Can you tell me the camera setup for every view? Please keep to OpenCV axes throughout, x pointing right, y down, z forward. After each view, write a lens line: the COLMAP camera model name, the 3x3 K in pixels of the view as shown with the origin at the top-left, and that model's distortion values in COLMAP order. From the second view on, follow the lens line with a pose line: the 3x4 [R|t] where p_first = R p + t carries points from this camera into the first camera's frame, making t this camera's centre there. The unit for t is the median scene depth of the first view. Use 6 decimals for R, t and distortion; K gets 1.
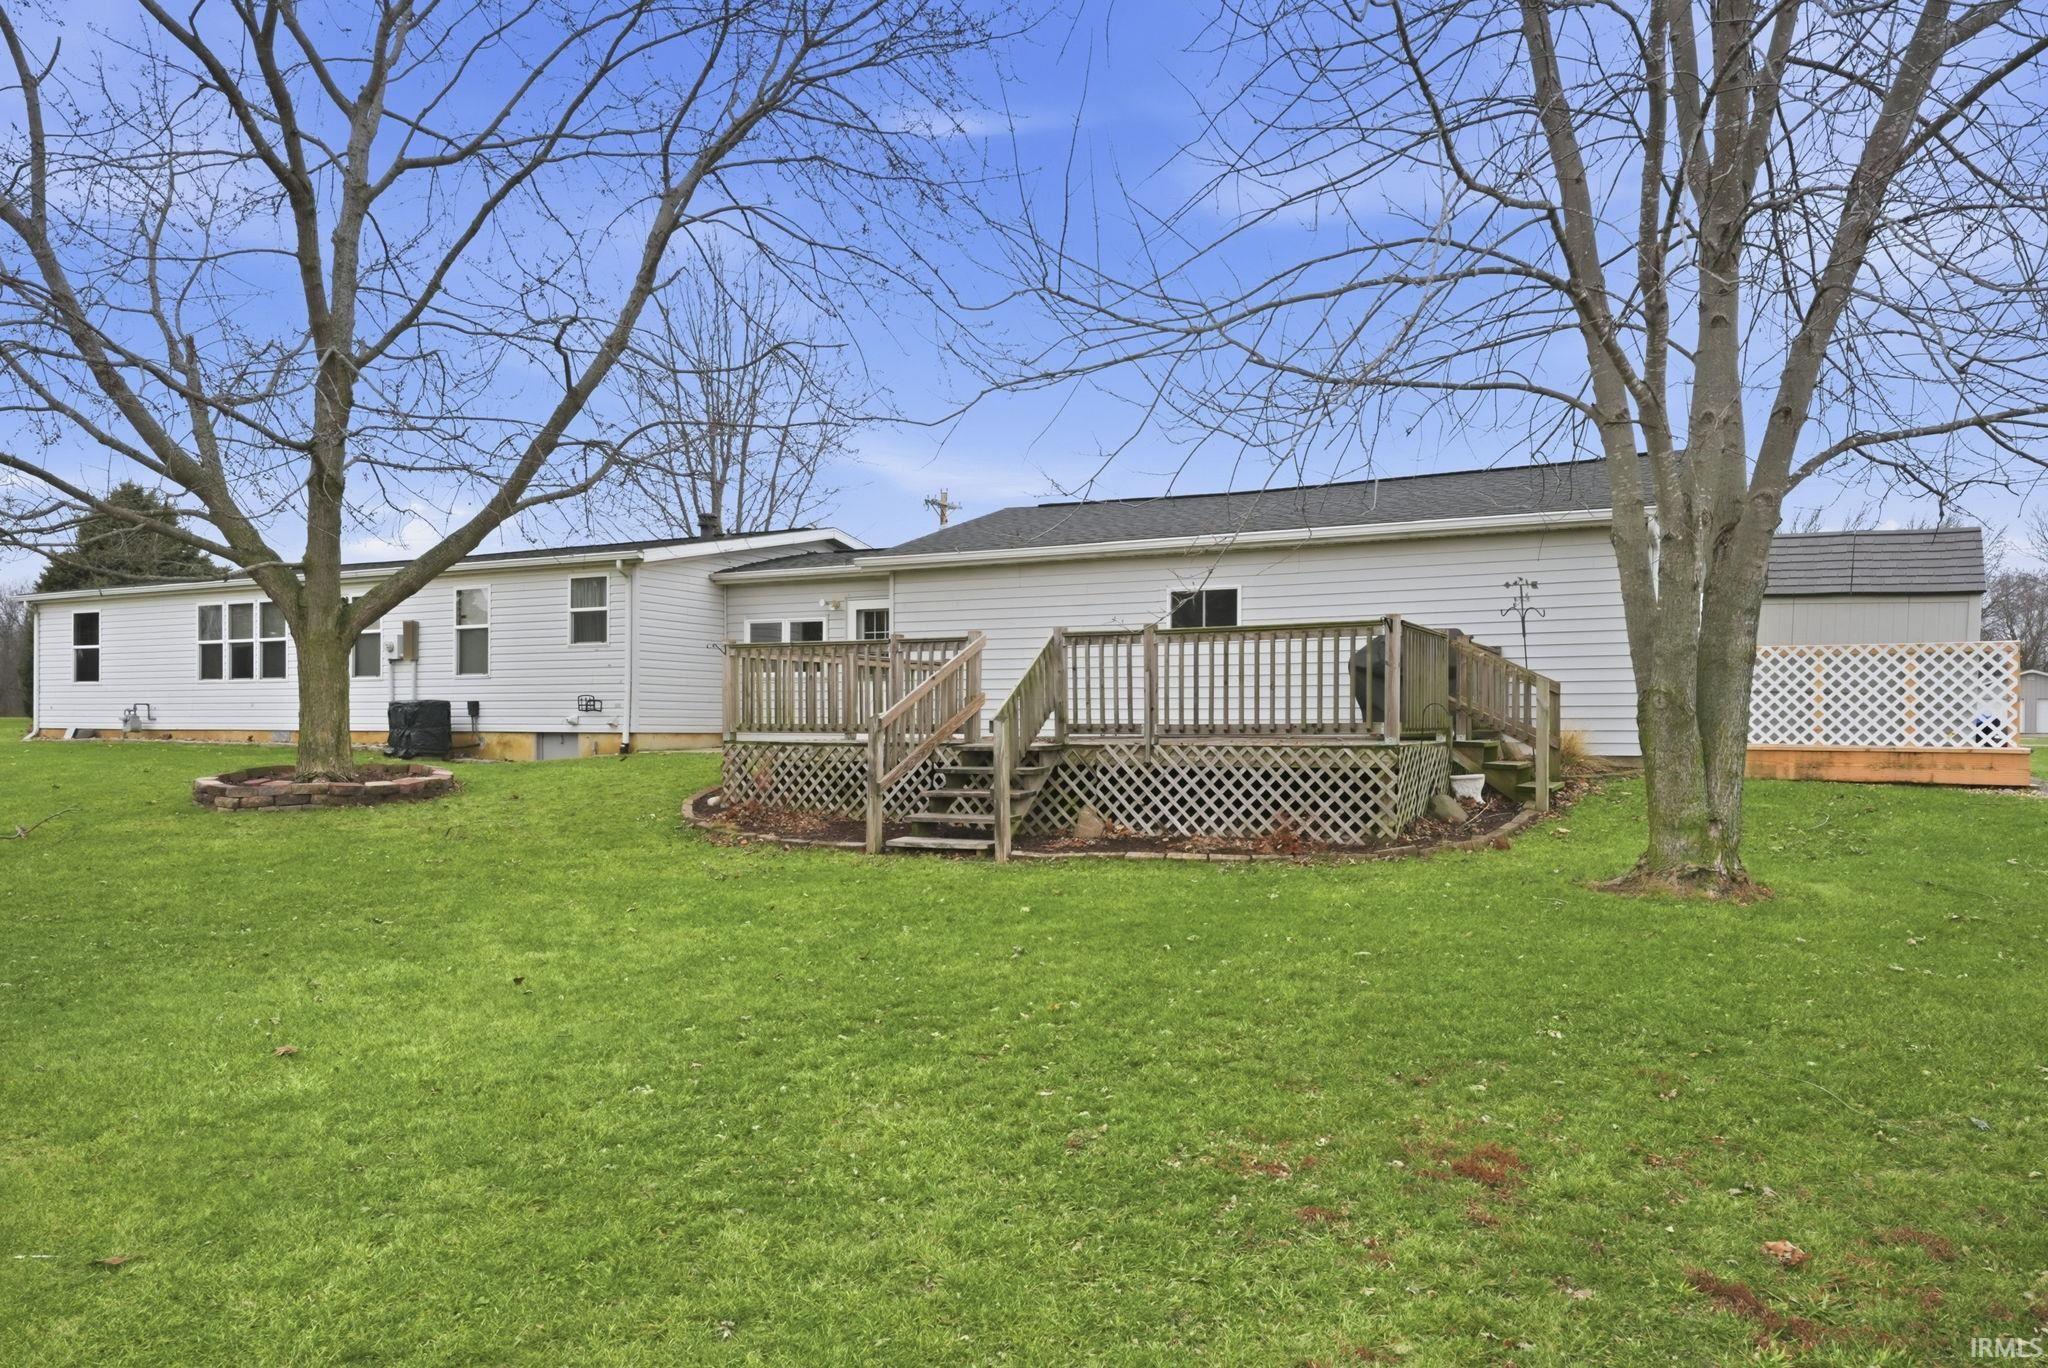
lens RADIAL K [[854.4, 0, 1034.2], [0, 854.4, 675.3], [0, 0, 1]] dist [-0.011774, 0.007674]
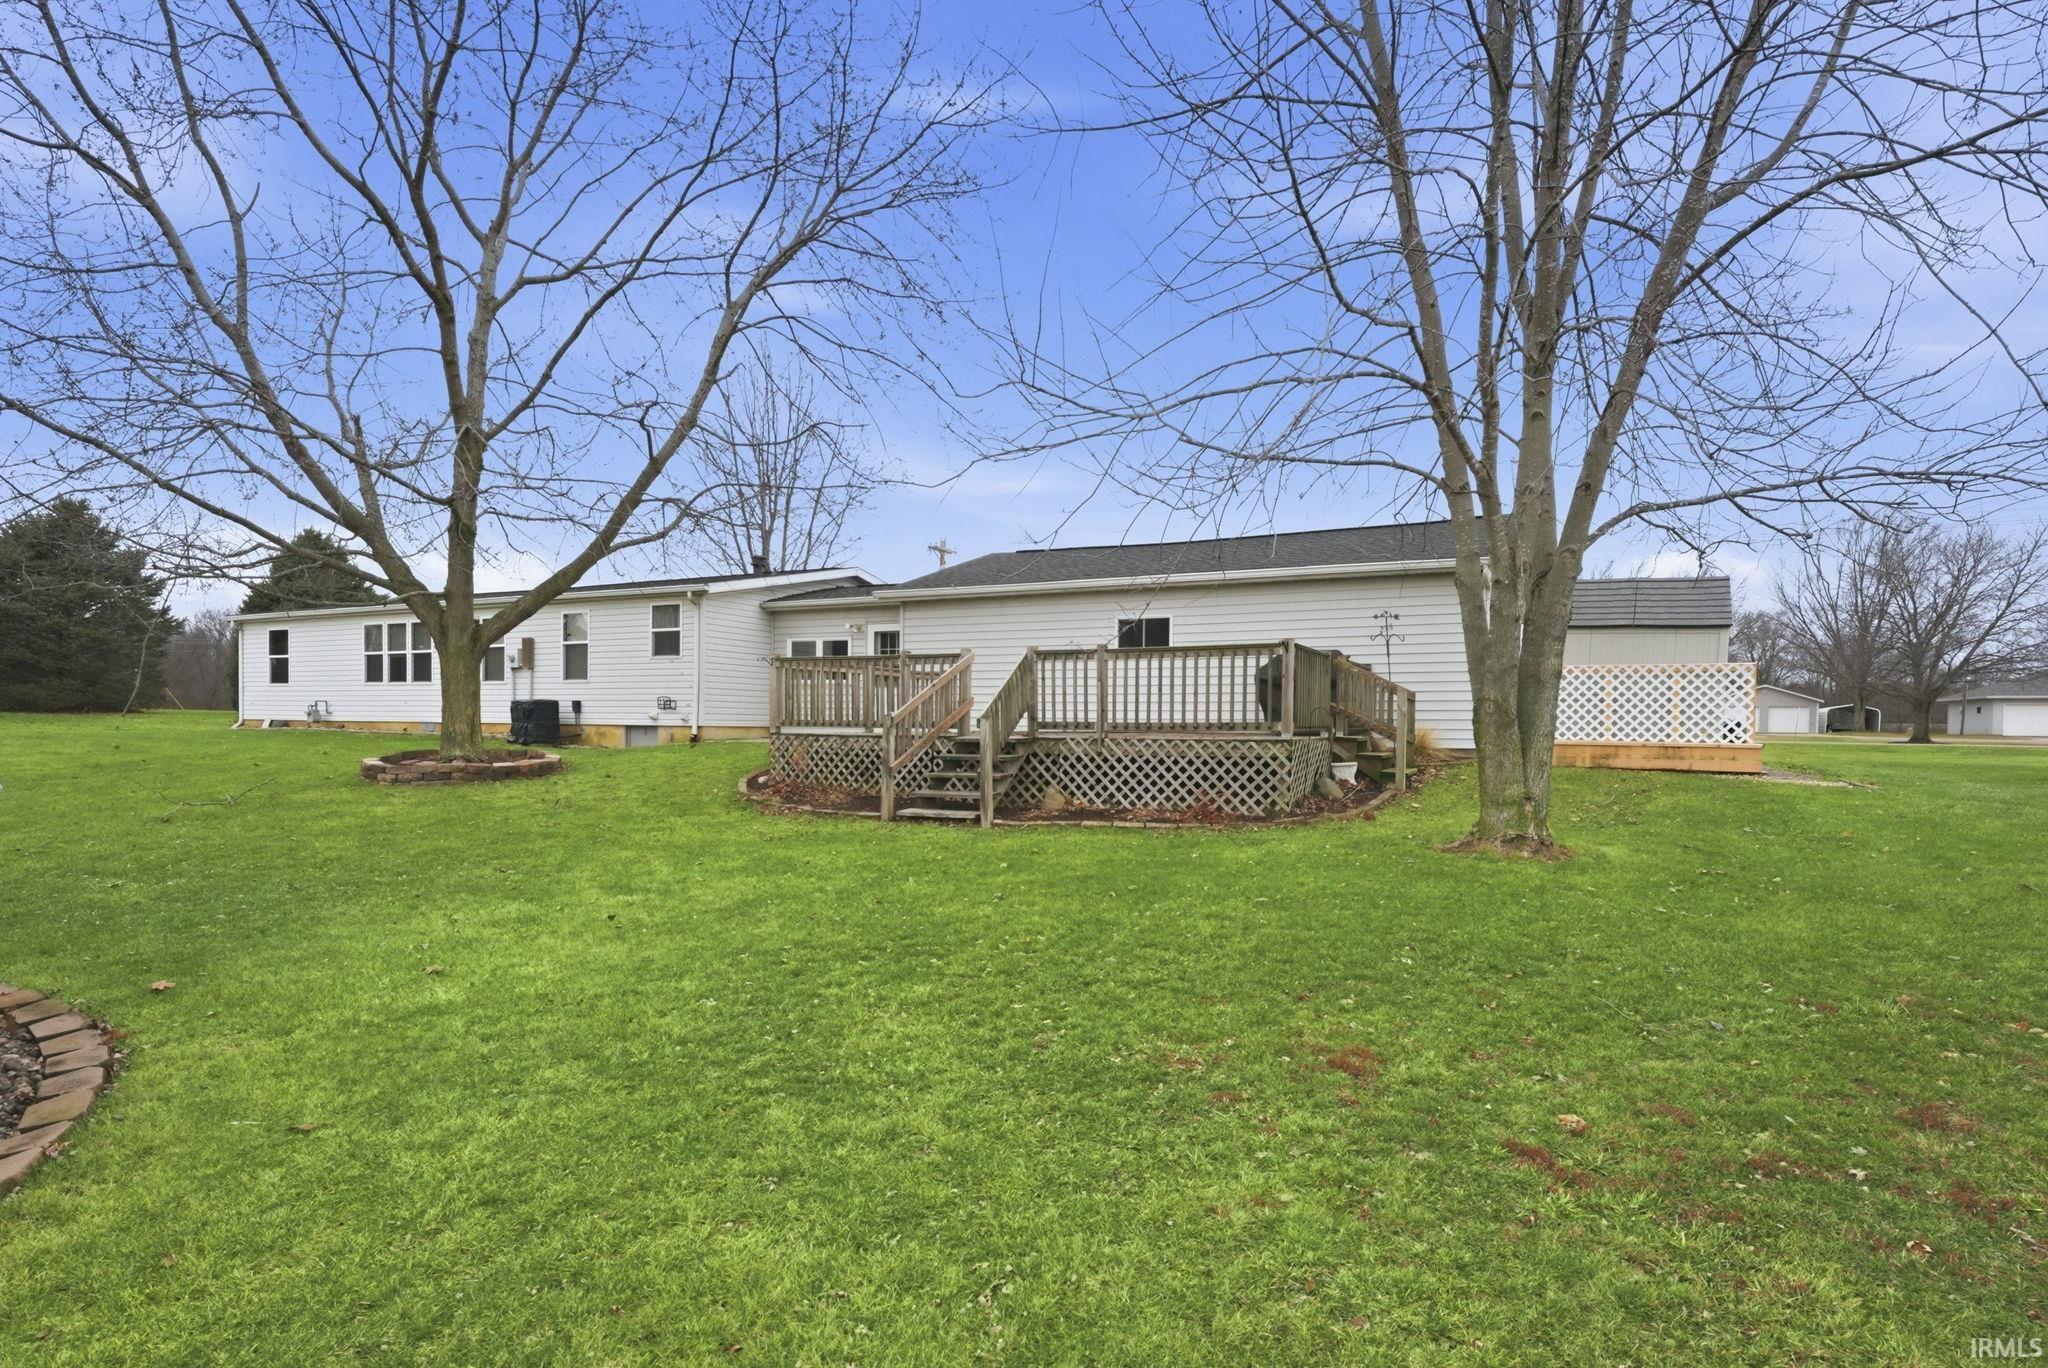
lens RADIAL K [[854.4, 0, 1034.2], [0, 854.4, 675.3], [0, 0, 1]] dist [-0.011774, 0.007674]
pose [[0.999959, 0.006157, -0.006642, 0.042560], [-0.006160, 0.999981, -0.000406, -0.012454], [0.006640, 0.000447, 0.999978, -0.292594]]
